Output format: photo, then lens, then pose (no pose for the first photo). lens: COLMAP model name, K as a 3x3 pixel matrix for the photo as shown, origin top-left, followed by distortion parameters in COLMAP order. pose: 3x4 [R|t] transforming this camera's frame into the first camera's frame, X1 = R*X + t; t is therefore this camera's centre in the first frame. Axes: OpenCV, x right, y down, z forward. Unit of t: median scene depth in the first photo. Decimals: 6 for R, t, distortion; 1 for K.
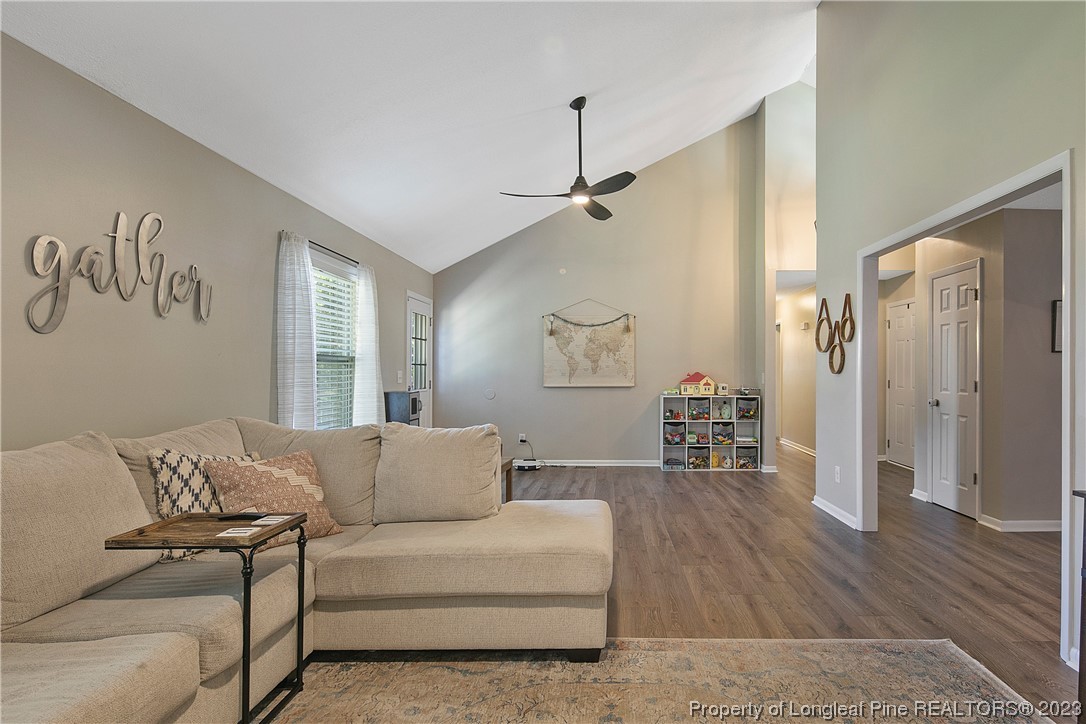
lens RADIAL K [[563.2, 0, 617.7], [0, 563.2, 375.4], [0, 0, 1]] dist [0.000861, -0.000106]
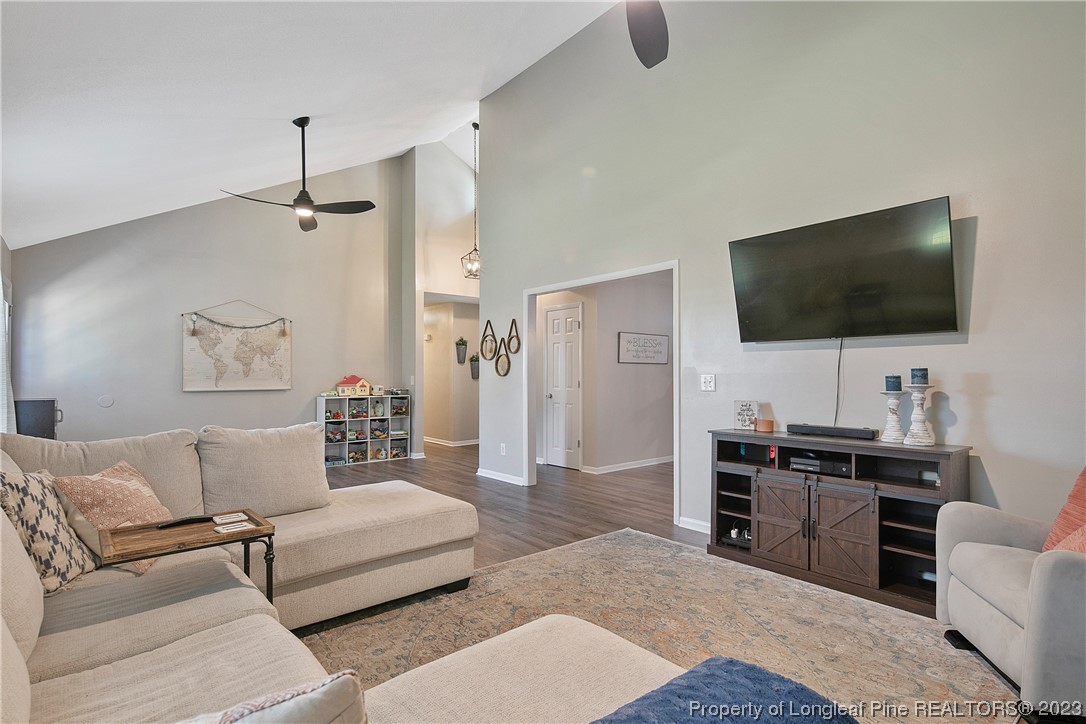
lens RADIAL K [[519.7, 0, 544.8], [0, 519.7, 376.7], [0, 0, 1]] dist [-0.001088, -0.000536]
pose [[0.771201, -0.002532, 0.636586, -0.304929], [0.005257, 0.999983, -0.002392, 0.001935], [-0.636570, 0.005191, 0.771202, -0.037635]]
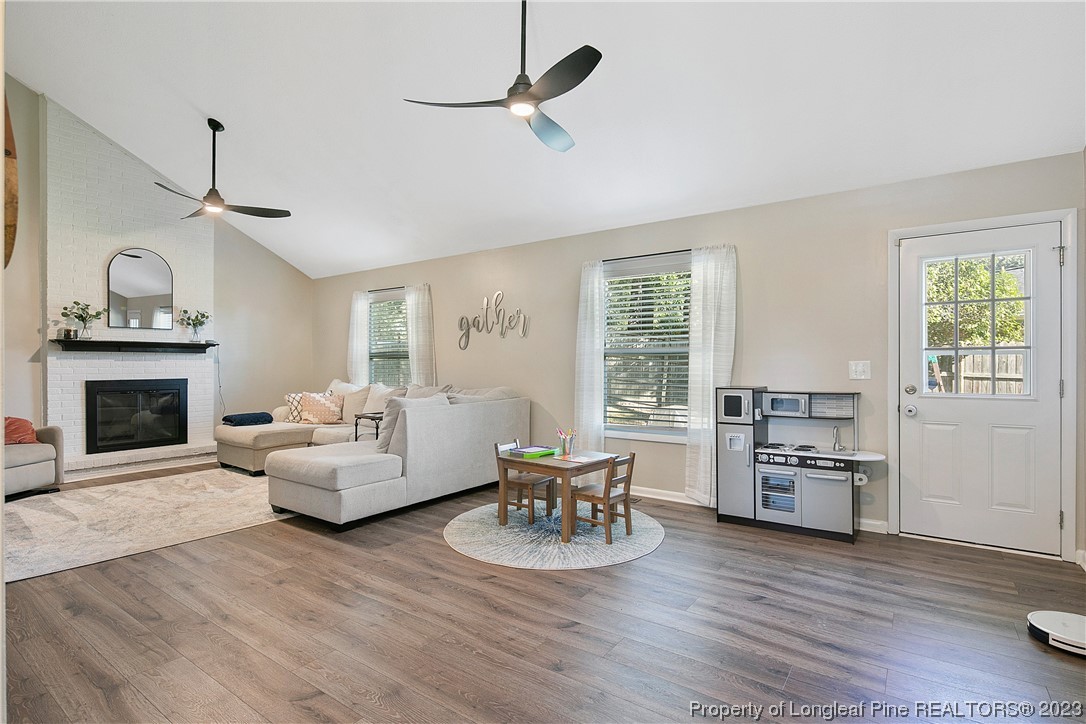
lens RADIAL K [[530.5, 0, 543.3], [0, 530.5, 364.9], [0, 0, 1]] dist [-0.000729, -0.001389]
pose [[-0.593989, -0.002874, -0.804468, 0.390021], [-0.005178, 0.999987, 0.000251, -0.000756], [0.804456, 0.004315, -0.593996, 1.255176]]
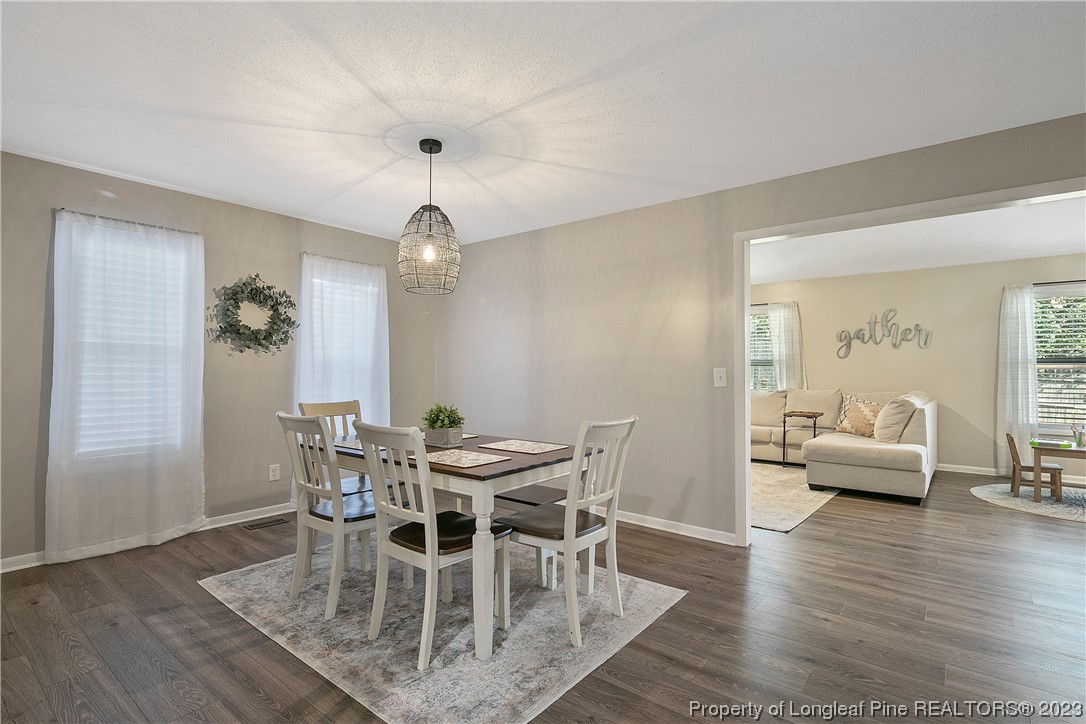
lens RADIAL K [[523.4, 0, 532.9], [0, 523.4, 359.5], [0, 0, 1]] dist [-0.001658, -0.000659]
pose [[-0.650101, -0.021448, -0.759545, 1.082233], [-0.009357, 0.999752, -0.020222, 0.003853], [0.759790, -0.006039, -0.650140, 0.693116]]
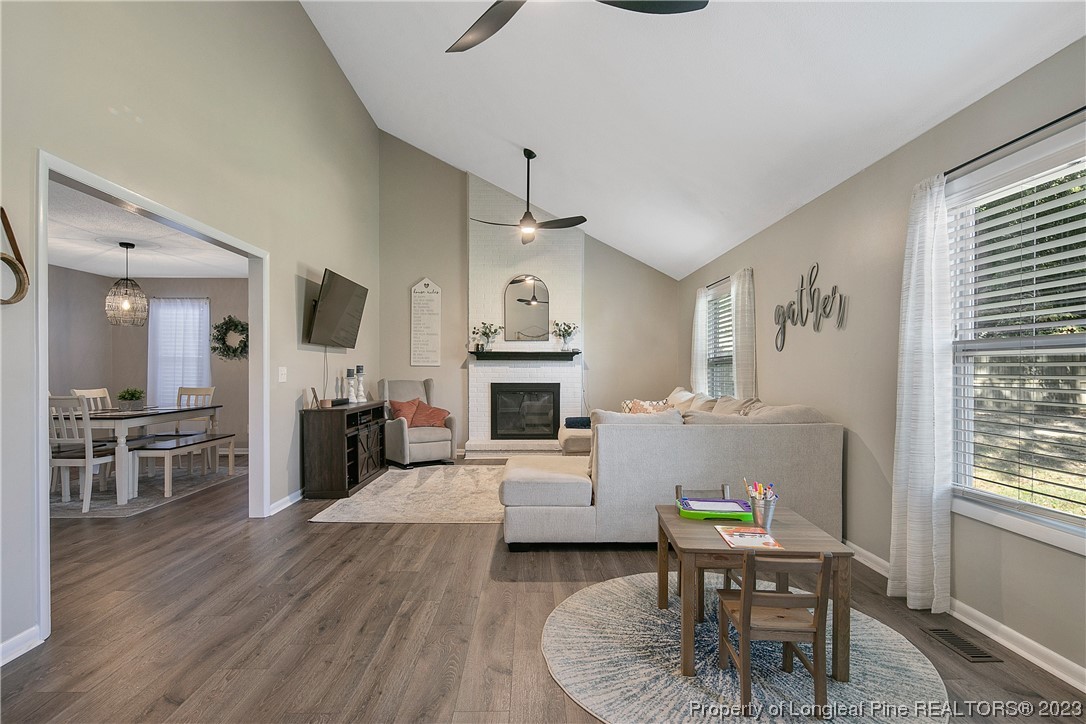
lens RADIAL K [[533.2, 0, 542.0], [0, 533.2, 373.9], [0, 0, 1]] dist [-0.002159, -0.000791]
pose [[-0.999966, -0.008095, -0.001606, -0.058927], [-0.008109, 0.999925, 0.009201, -0.001271], [0.001531, 0.009213, -0.999956, 1.273147]]
